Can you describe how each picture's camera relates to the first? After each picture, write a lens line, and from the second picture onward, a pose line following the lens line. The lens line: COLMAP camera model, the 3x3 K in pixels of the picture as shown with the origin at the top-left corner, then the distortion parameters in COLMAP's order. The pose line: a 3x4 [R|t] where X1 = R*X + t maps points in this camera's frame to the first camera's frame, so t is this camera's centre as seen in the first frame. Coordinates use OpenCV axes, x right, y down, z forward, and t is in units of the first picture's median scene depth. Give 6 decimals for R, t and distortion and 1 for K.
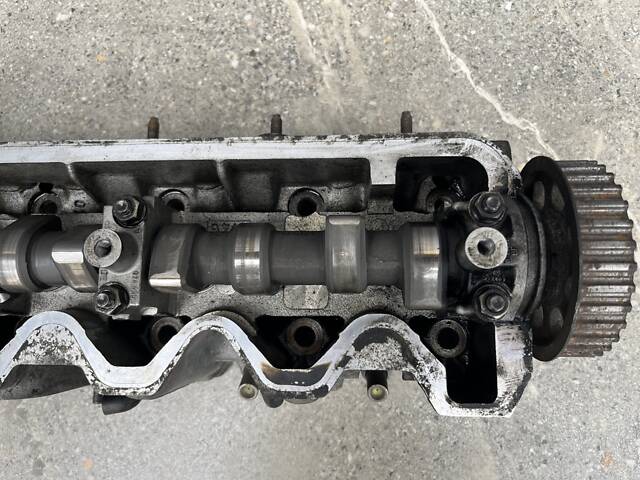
lens RADIAL K [[499.0, 0, 321.2], [0, 499.0, 233.2], [0, 0, 1]] dist [0.046460, -0.091867]
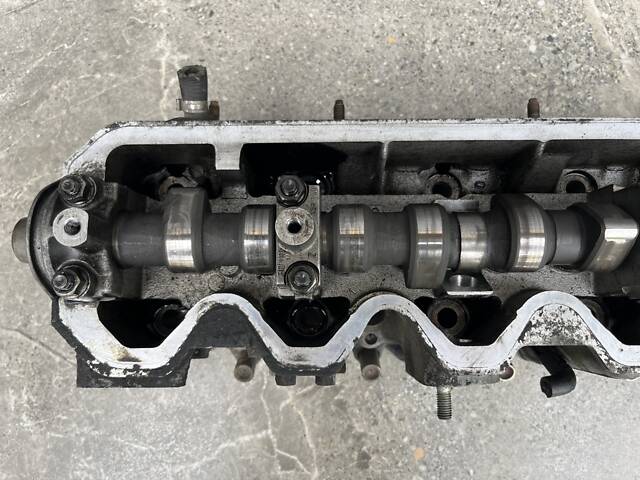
lens RADIAL K [[499.0, 0, 299.6], [0, 499.0, 232.7], [0, 0, 1]] dist [0.046460, -0.091867]
pose [[0.997675, 0.000545, 0.068152, -0.716755], [-0.000756, 0.999995, 0.003075, 0.025521], [-0.068150, -0.003119, 0.997670, 0.037231]]
